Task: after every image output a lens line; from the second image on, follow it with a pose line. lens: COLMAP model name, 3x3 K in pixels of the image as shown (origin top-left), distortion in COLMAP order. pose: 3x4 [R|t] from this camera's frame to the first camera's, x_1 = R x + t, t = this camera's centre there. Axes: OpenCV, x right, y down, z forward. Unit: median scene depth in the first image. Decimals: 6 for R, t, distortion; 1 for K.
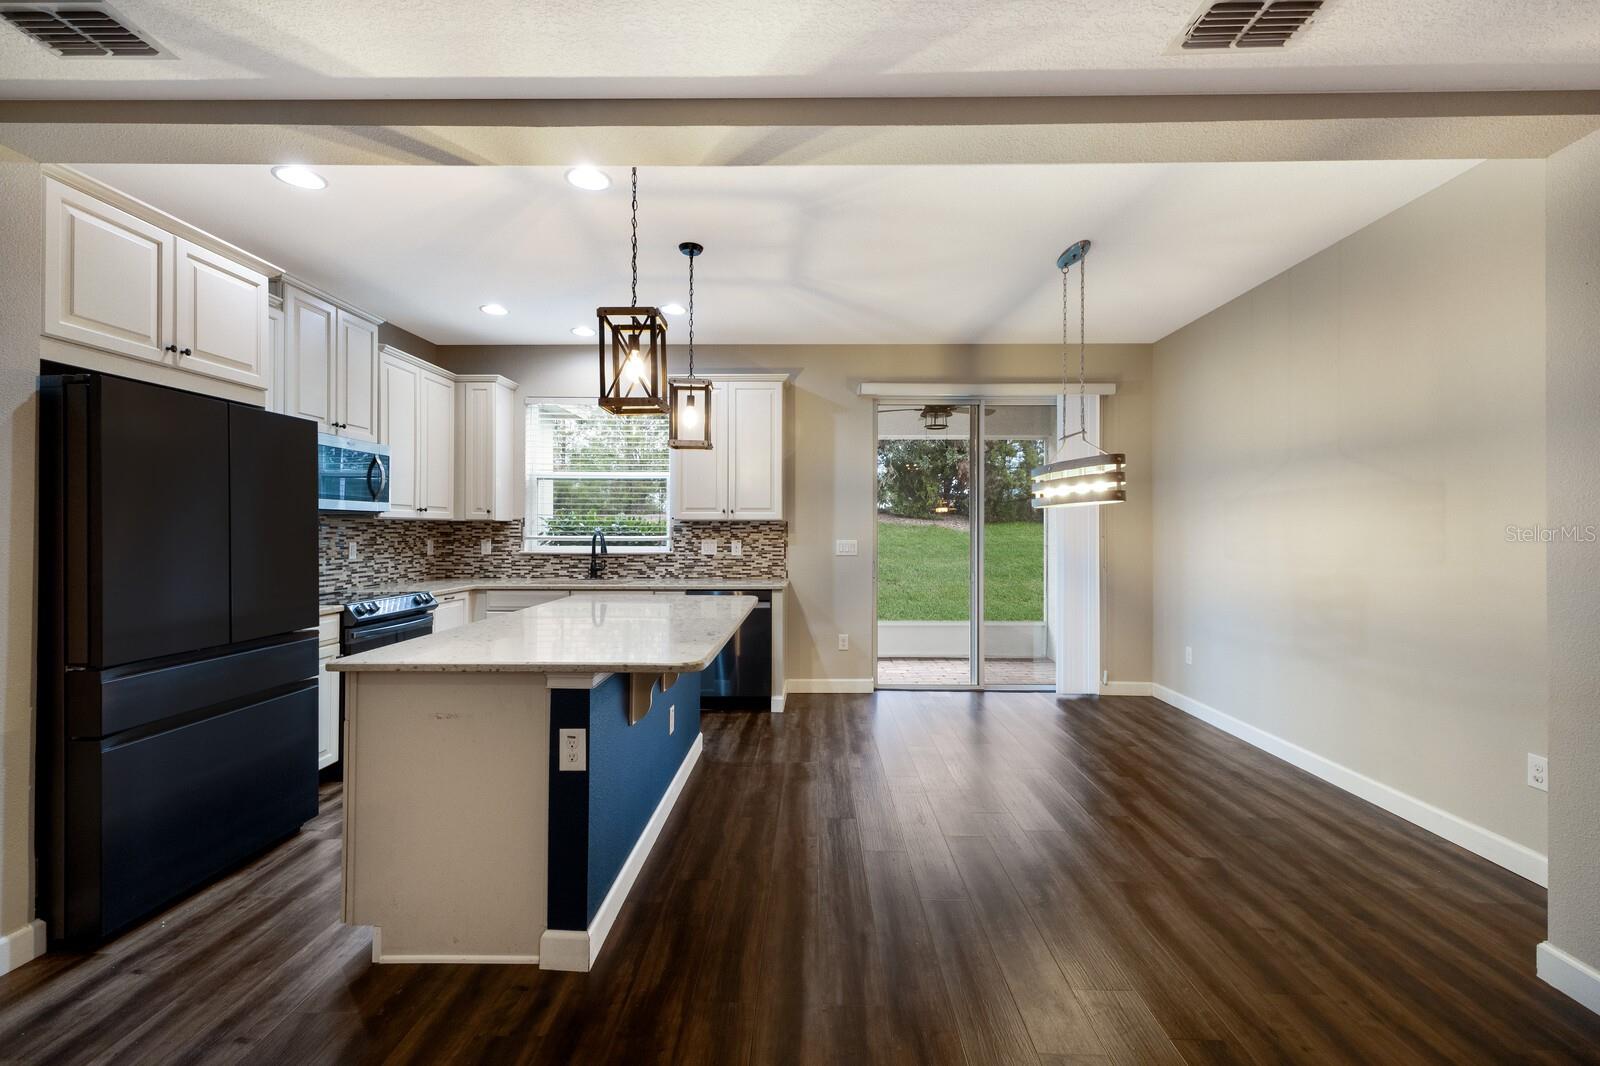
lens RADIAL K [[691.7, 0, 805.1], [0, 691.7, 528.8], [0, 0, 1]] dist [0.022805, -0.001439]
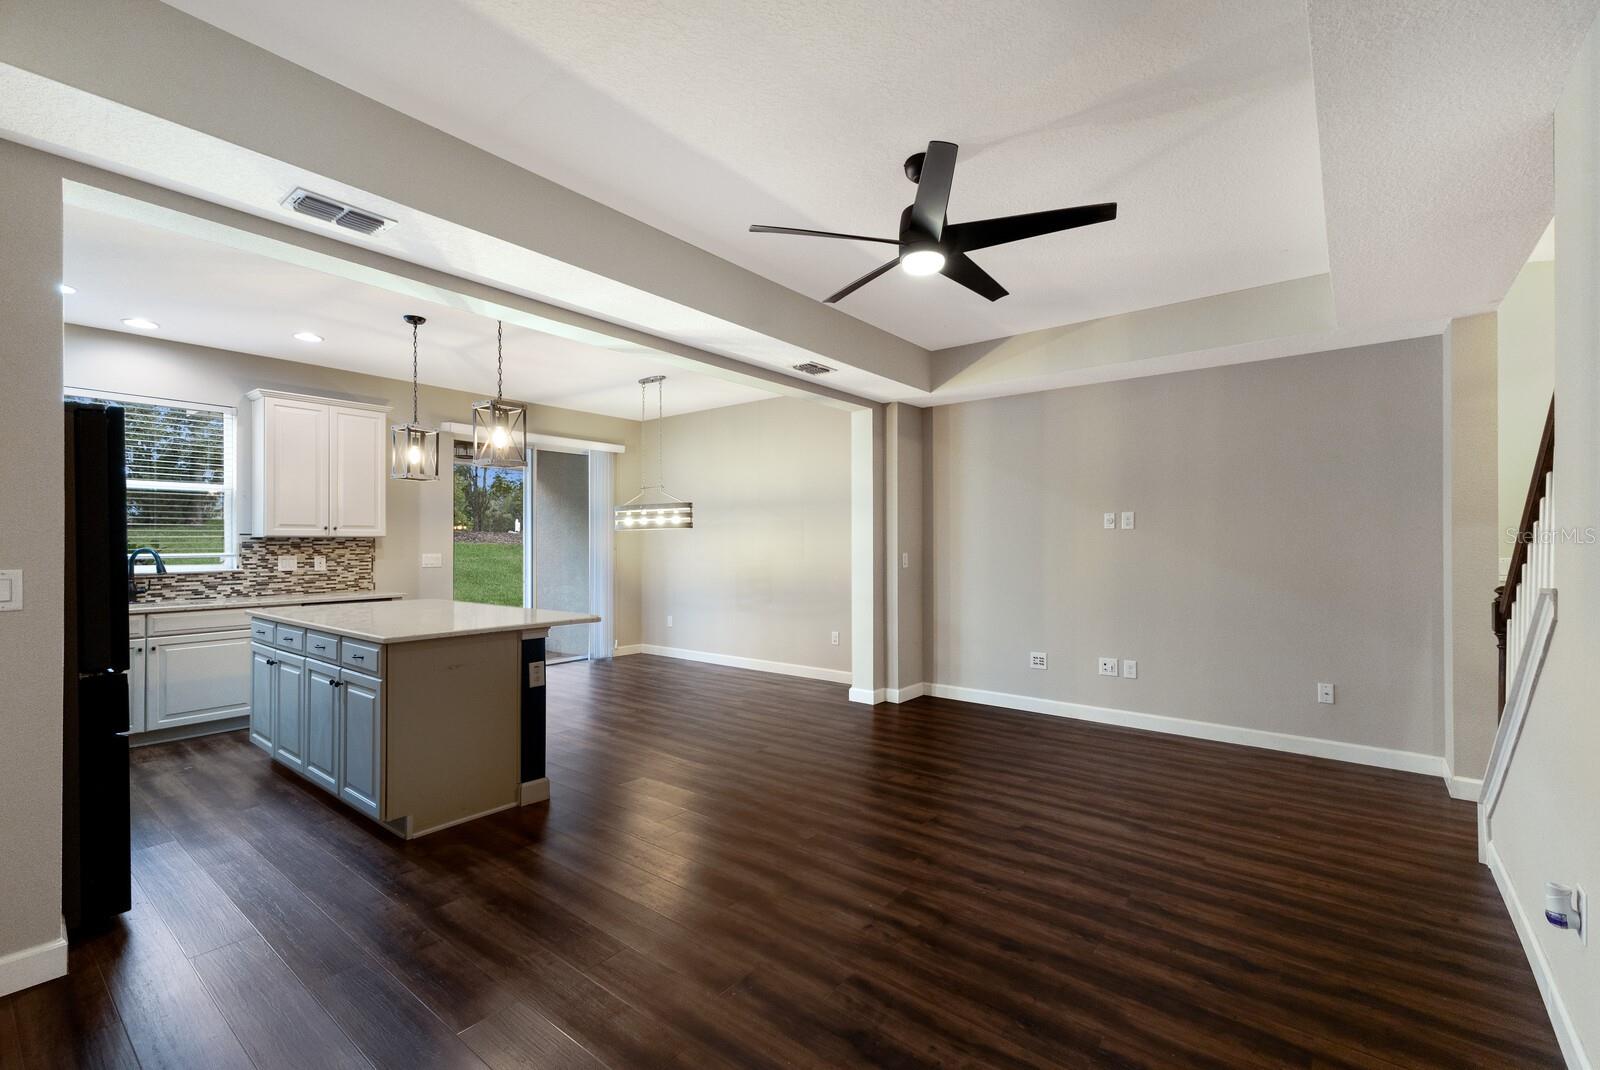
lens RADIAL K [[691.7, 0, 795.4], [0, 691.7, 544.1], [0, 0, 1]] dist [0.022805, -0.001439]
pose [[0.621790, -0.003950, 0.783174, -0.490552], [0.003939, 0.999990, 0.001916, -0.000371], [-0.783174, 0.001893, 0.621800, -0.213058]]
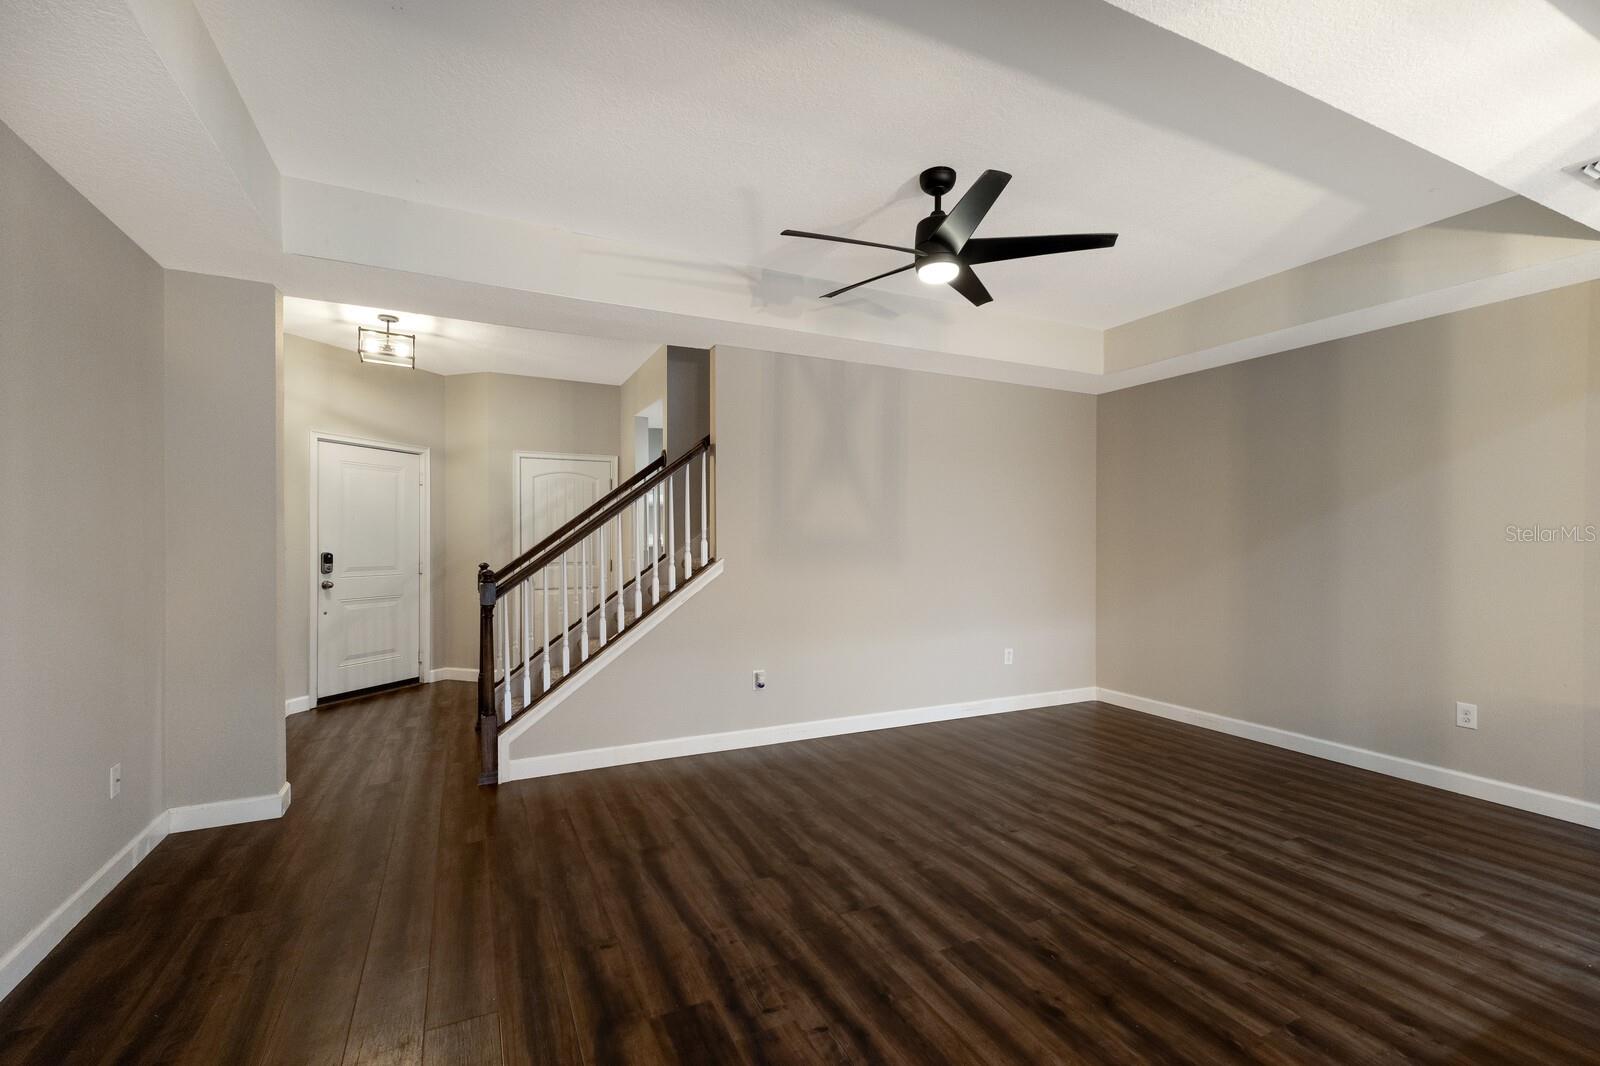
lens RADIAL K [[691.7, 0, 803.3], [0, 691.7, 568.8], [0, 0, 1]] dist [0.022805, -0.001439]
pose [[-0.897390, 0.014221, -0.441009, 0.291634], [-0.005427, 0.999049, 0.043259, 0.000602], [0.441205, 0.041214, -0.896459, 0.457957]]
